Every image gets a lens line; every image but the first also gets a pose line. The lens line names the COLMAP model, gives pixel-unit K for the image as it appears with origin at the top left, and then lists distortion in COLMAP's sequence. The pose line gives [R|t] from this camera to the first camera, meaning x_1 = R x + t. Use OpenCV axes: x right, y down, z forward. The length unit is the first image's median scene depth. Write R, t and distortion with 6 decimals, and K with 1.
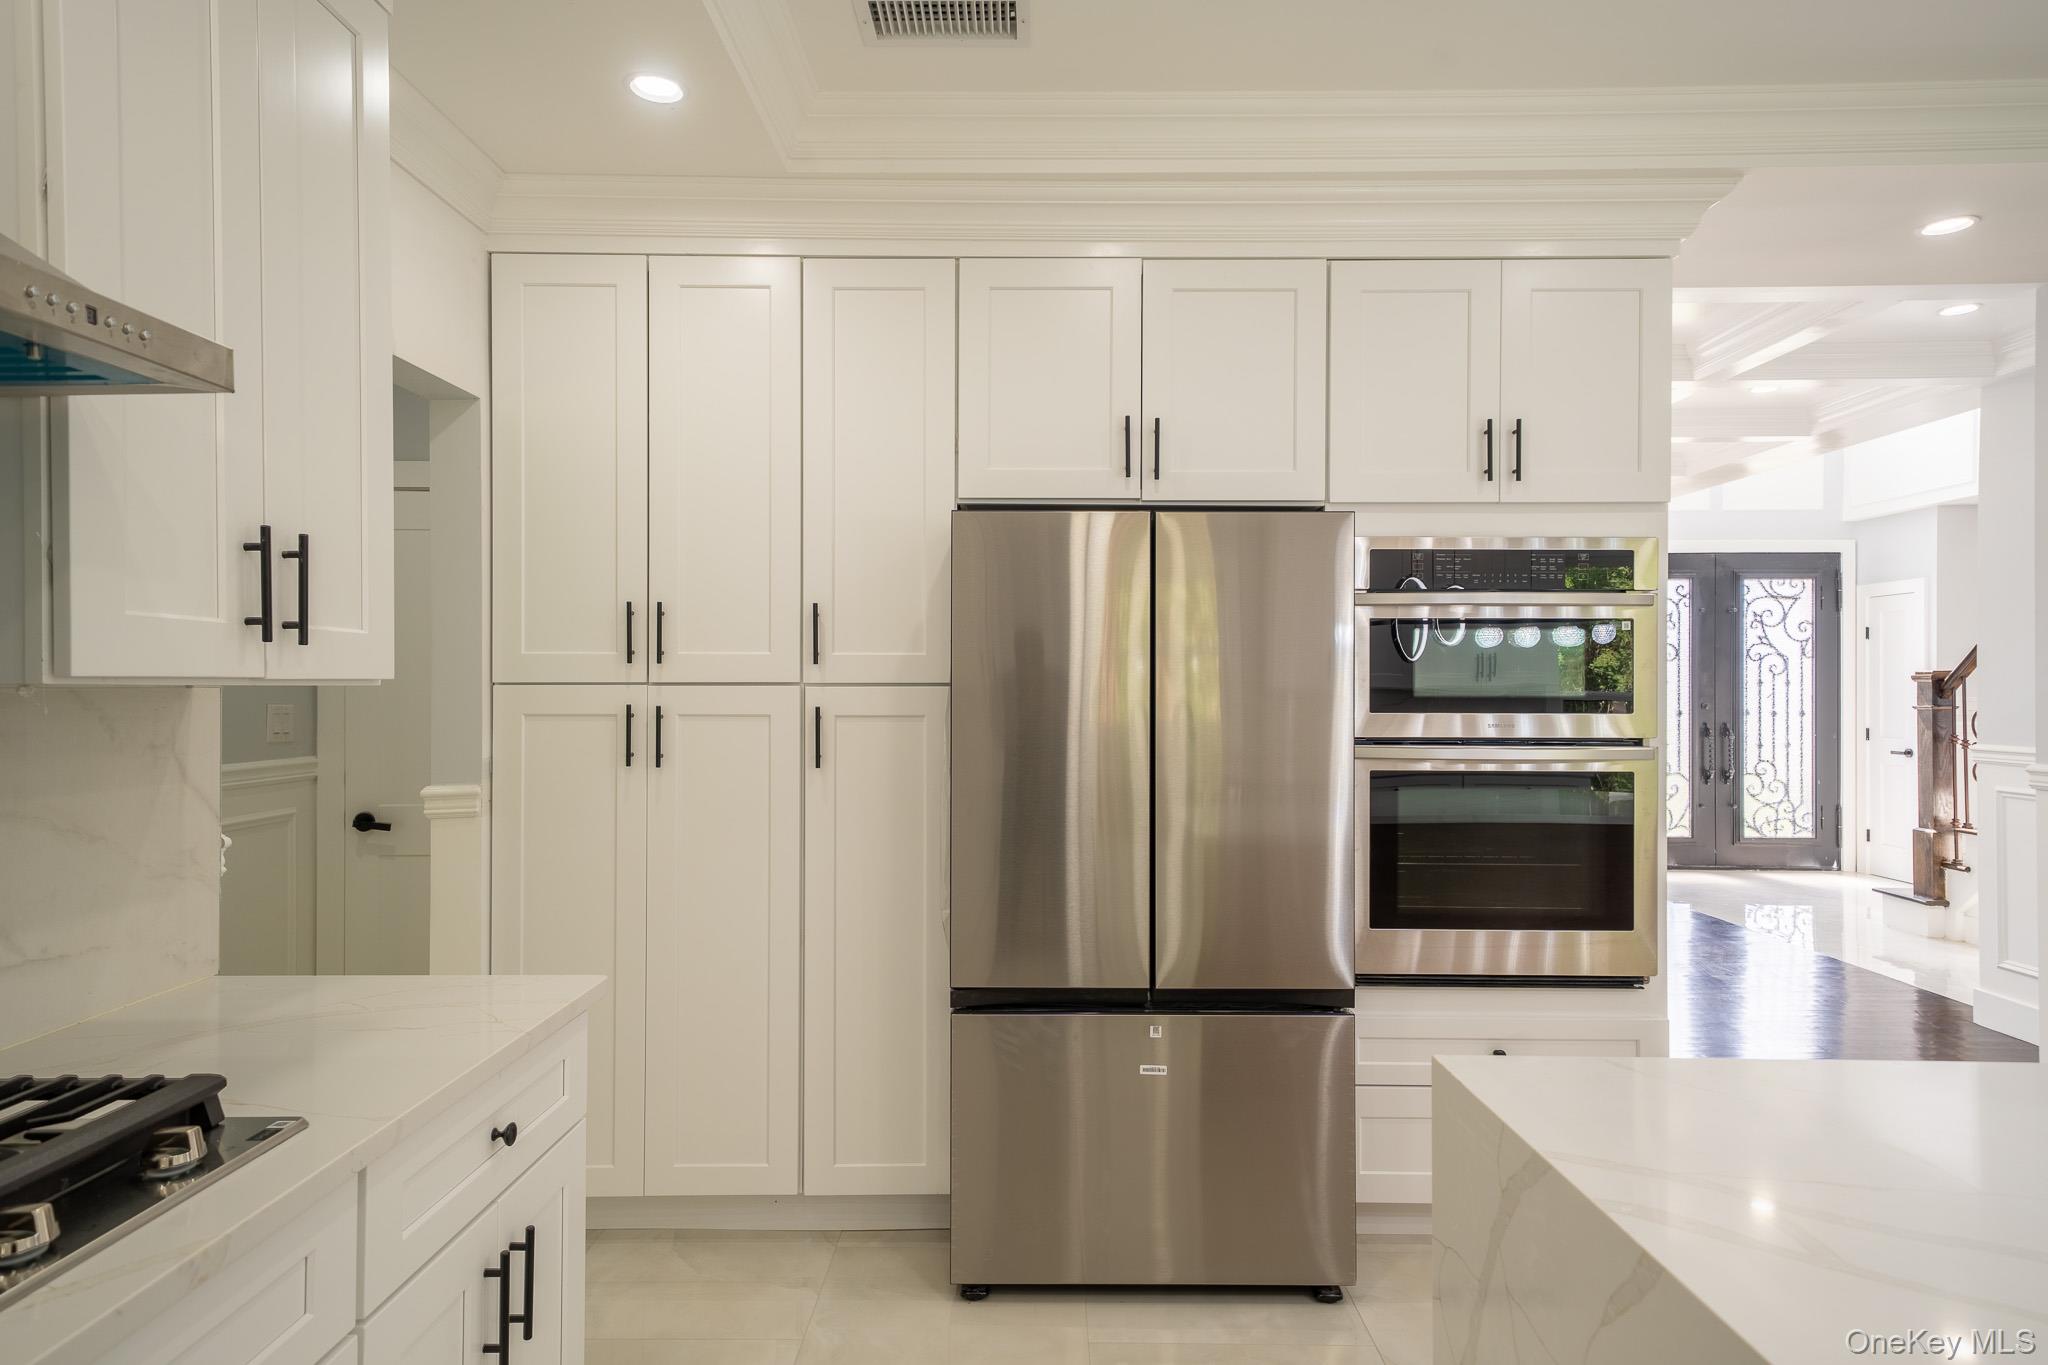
lens RADIAL K [[1153.9, 0, 1031.6], [0, 1153.9, 688.0], [0, 0, 1]] dist [0.030725, -0.000620]
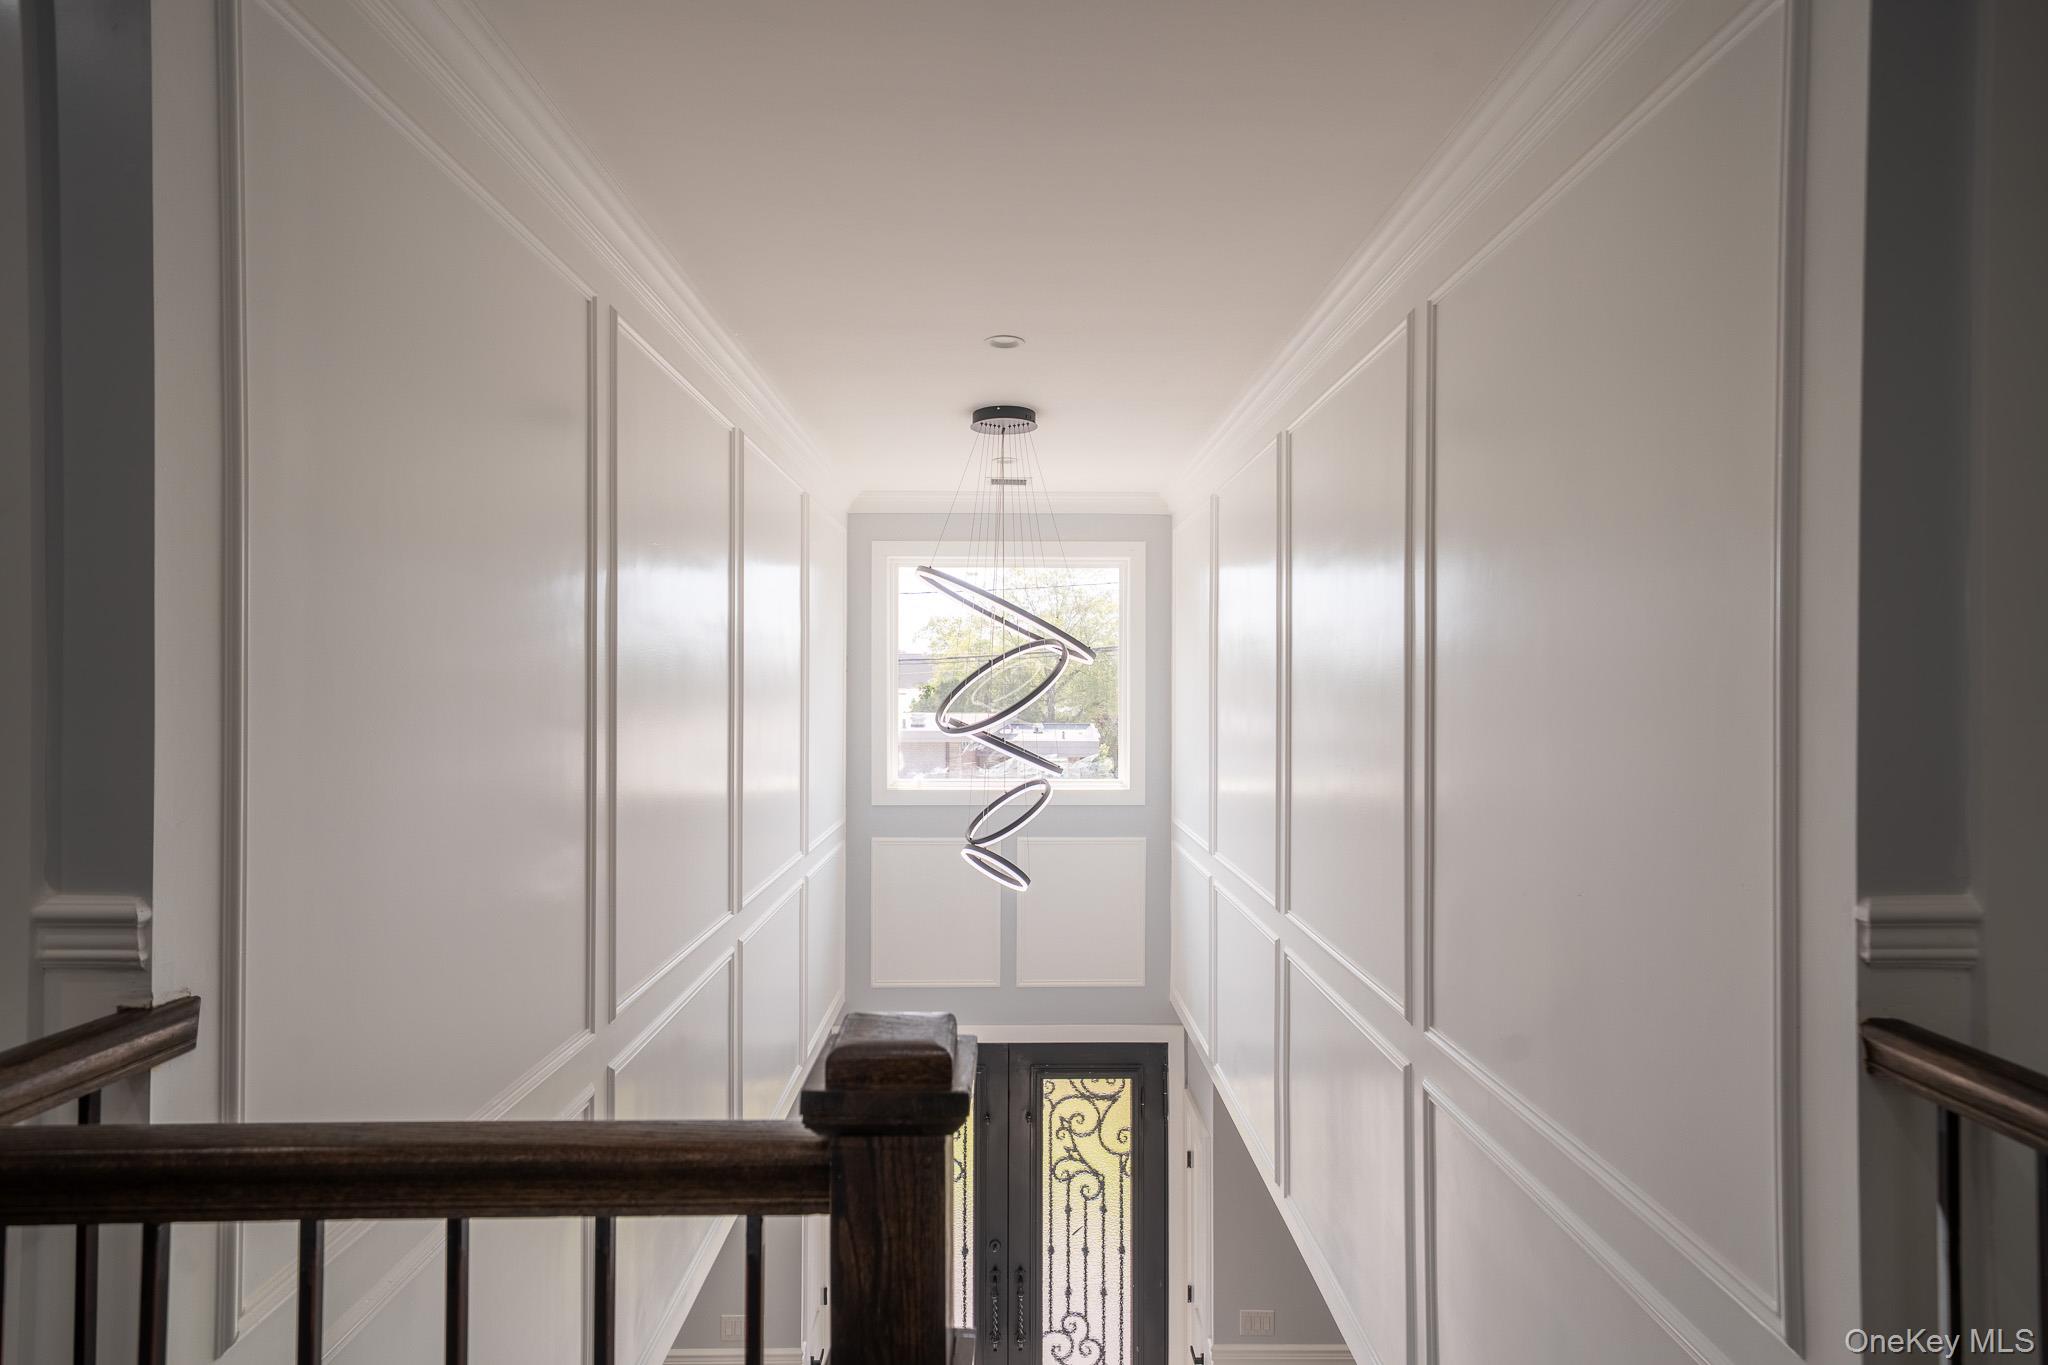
lens RADIAL K [[1056.5, 0, 1016.5], [0, 1056.5, 685.3], [0, 0, 1]] dist [0.026475, 0.000959]
pose [[0.999828, 0.002042, 0.018432, 0.577025], [-0.002112, 0.999991, 0.003748, -0.351334], [-0.018424, -0.003787, 0.999823, 0.305106]]
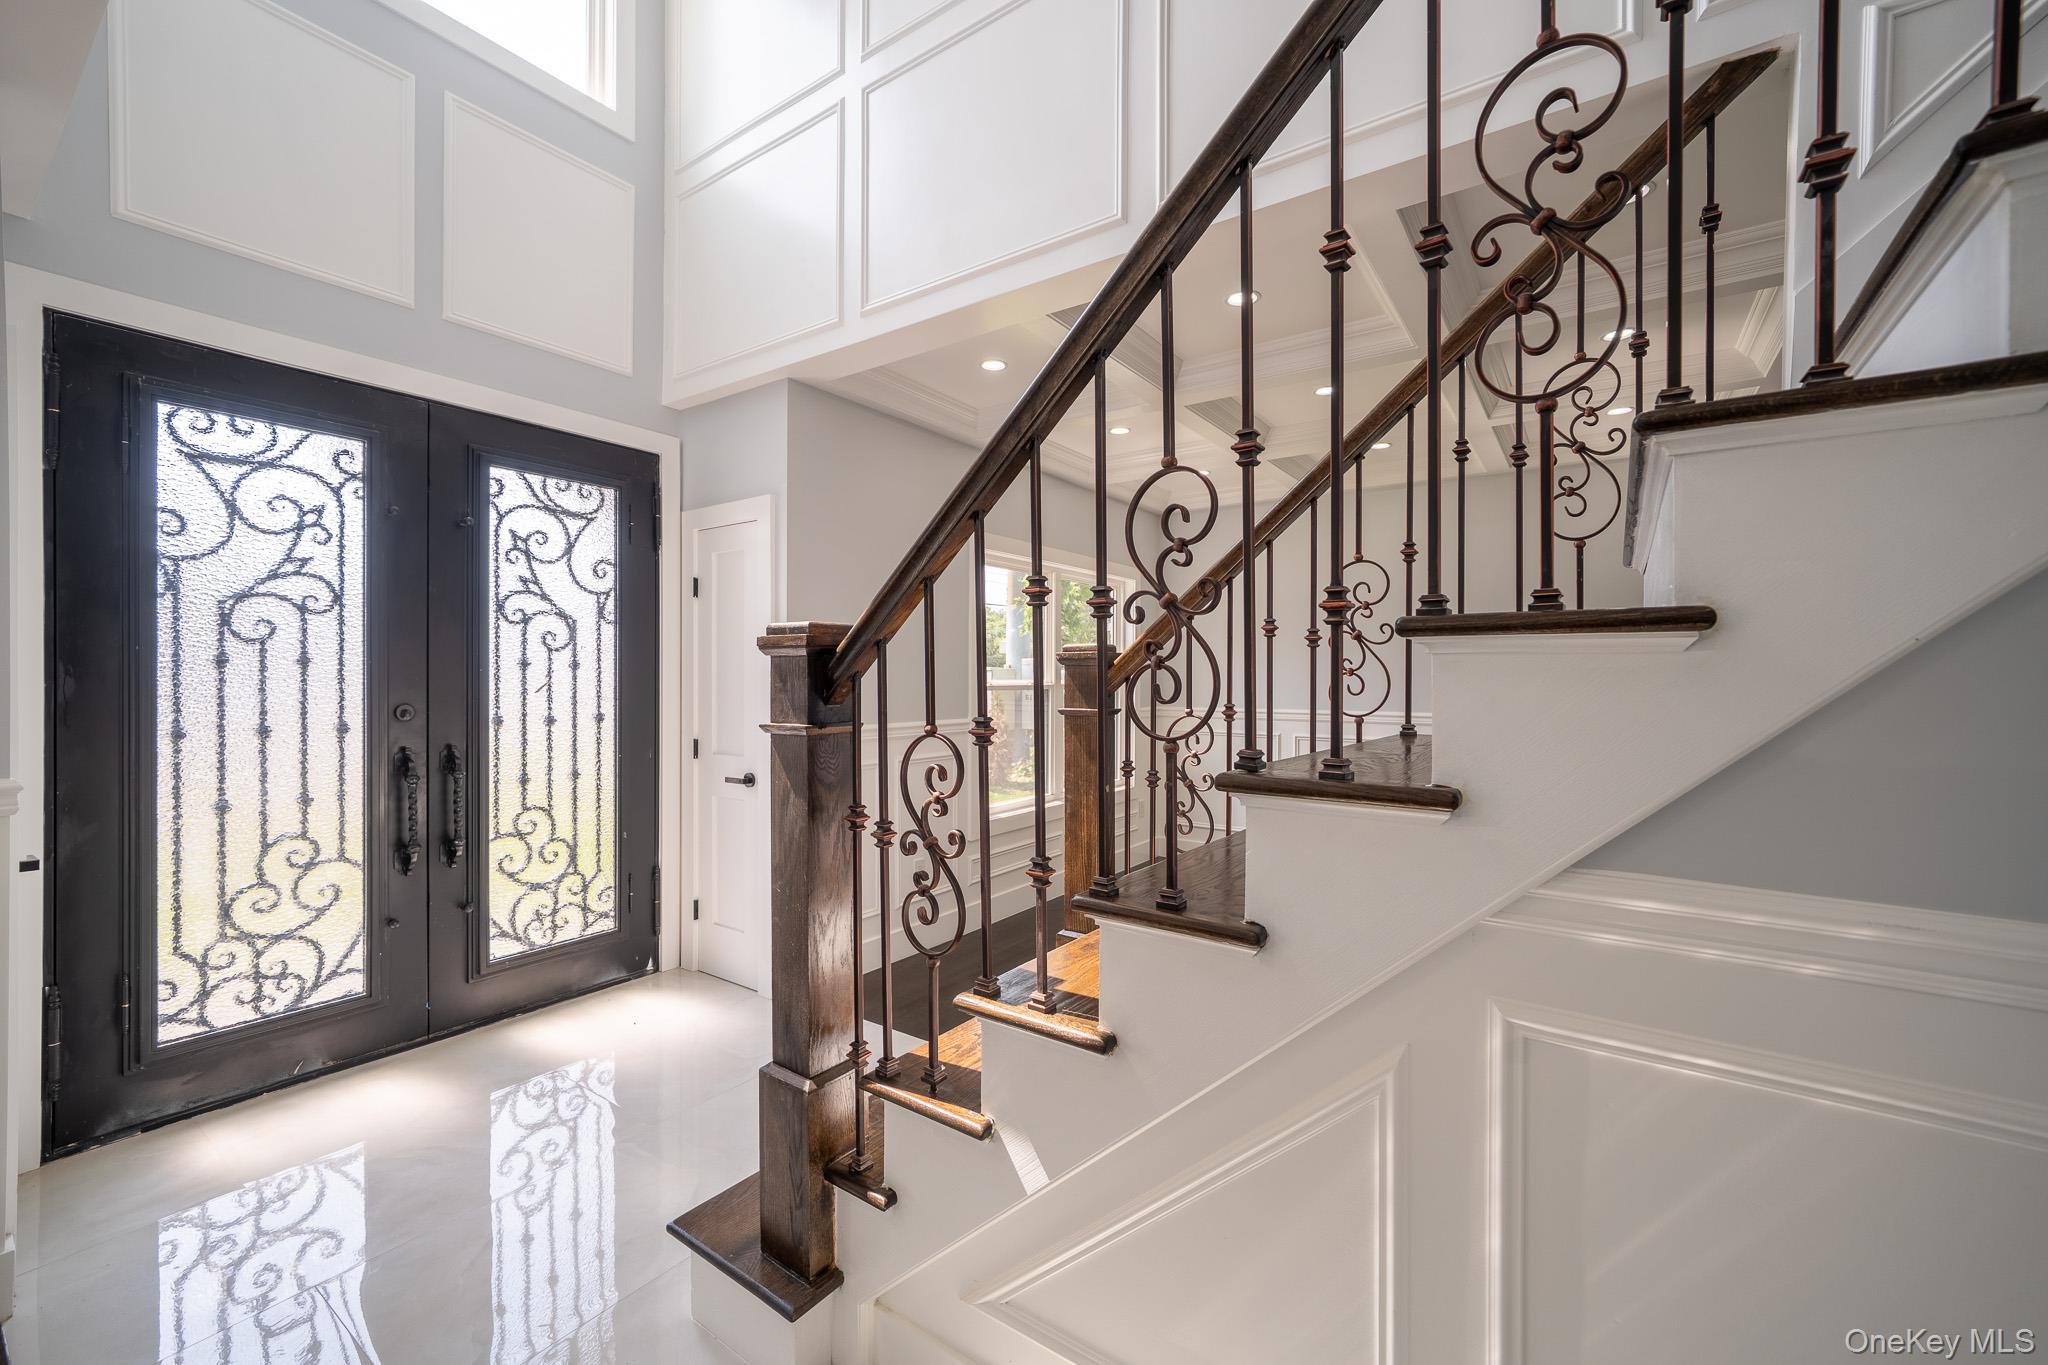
lens RADIAL K [[830.9, 0, 1025.2], [0, 830.9, 680.6], [0, 0, 1]] dist [-0.001916, 0.001024]
pose [[0.569787, -0.002167, 0.821789, 0.440760], [-0.002415, 0.999988, 0.004312, 0.000756], [-0.821789, -0.004441, 0.569775, 0.591436]]
